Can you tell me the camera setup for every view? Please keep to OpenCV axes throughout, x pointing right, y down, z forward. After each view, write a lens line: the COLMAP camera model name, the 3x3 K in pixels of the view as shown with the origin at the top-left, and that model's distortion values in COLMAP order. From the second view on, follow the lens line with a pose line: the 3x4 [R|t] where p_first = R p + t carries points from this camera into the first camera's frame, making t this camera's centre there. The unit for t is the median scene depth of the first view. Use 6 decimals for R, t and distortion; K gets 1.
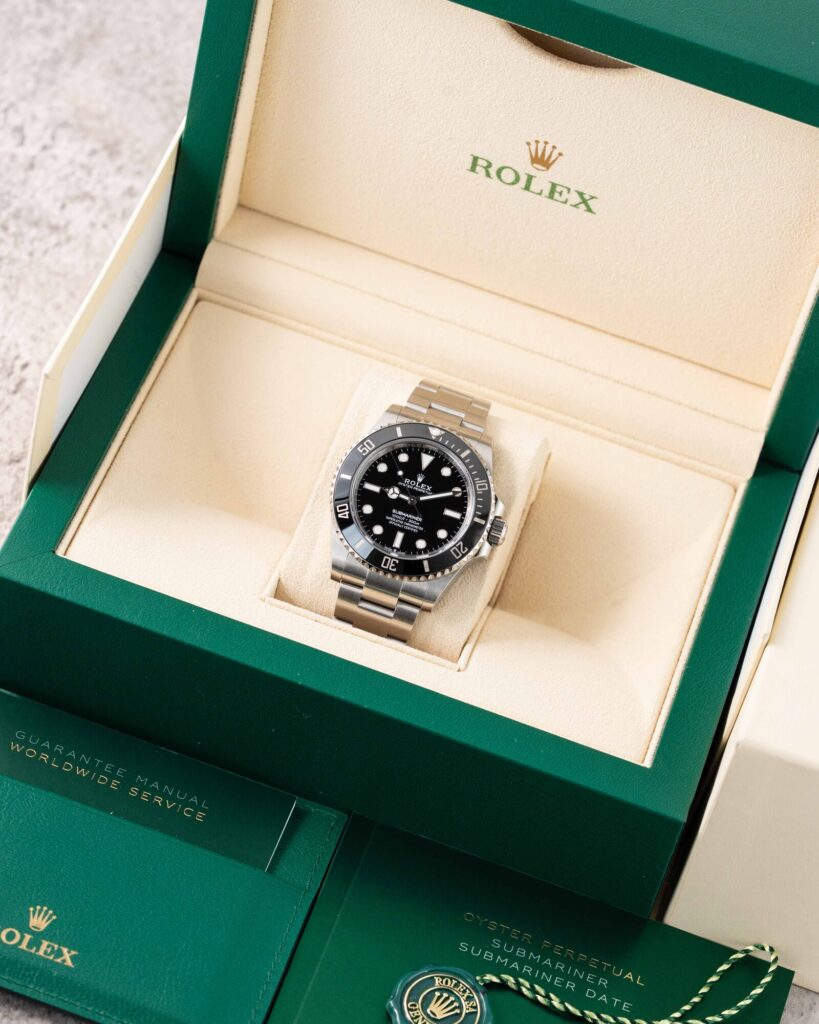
lens RADIAL K [[4010.1, 0, 409.5], [0, 4010.1, 512.0], [0, 0, 1]] dist [0.229118, -7.157378]
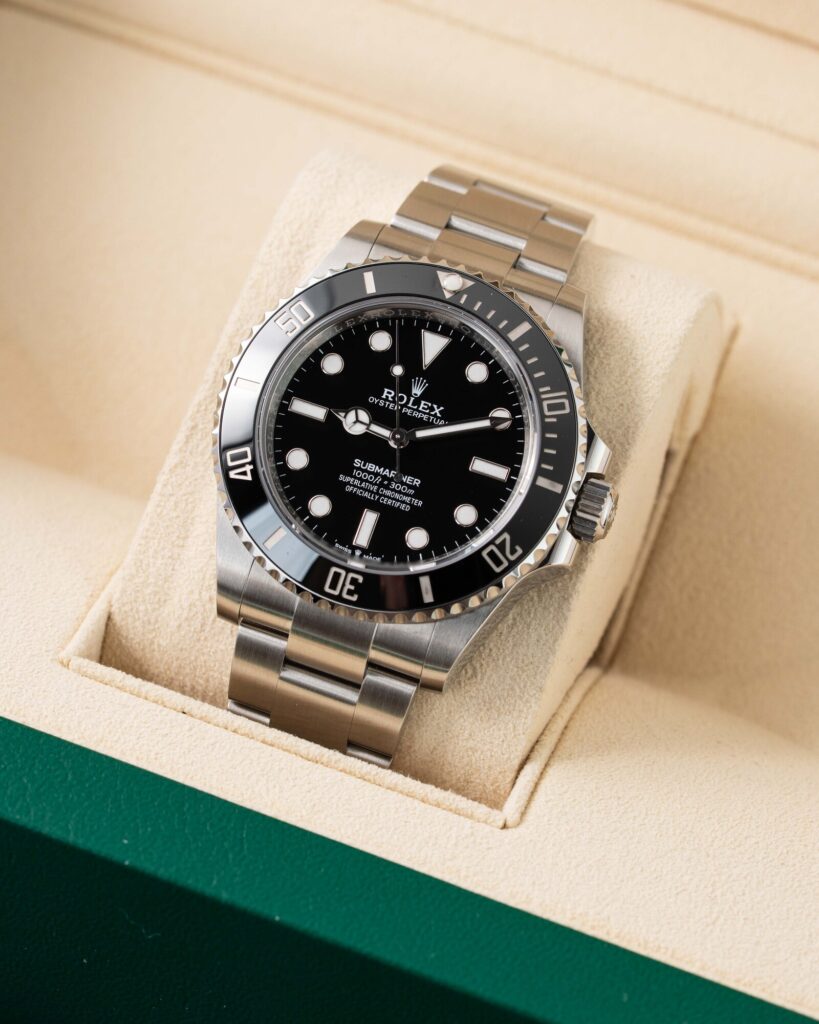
lens RADIAL K [[4010.1, 0, 409.5], [0, 4010.1, 512.0], [0, 0, 1]] dist [0.229118, -7.157378]
pose [[0.993800, -0.001932, -0.111162, 0.050688], [0.005962, 0.999337, 0.035927, -0.010613], [0.111019, -0.036367, 0.993153, 0.562588]]
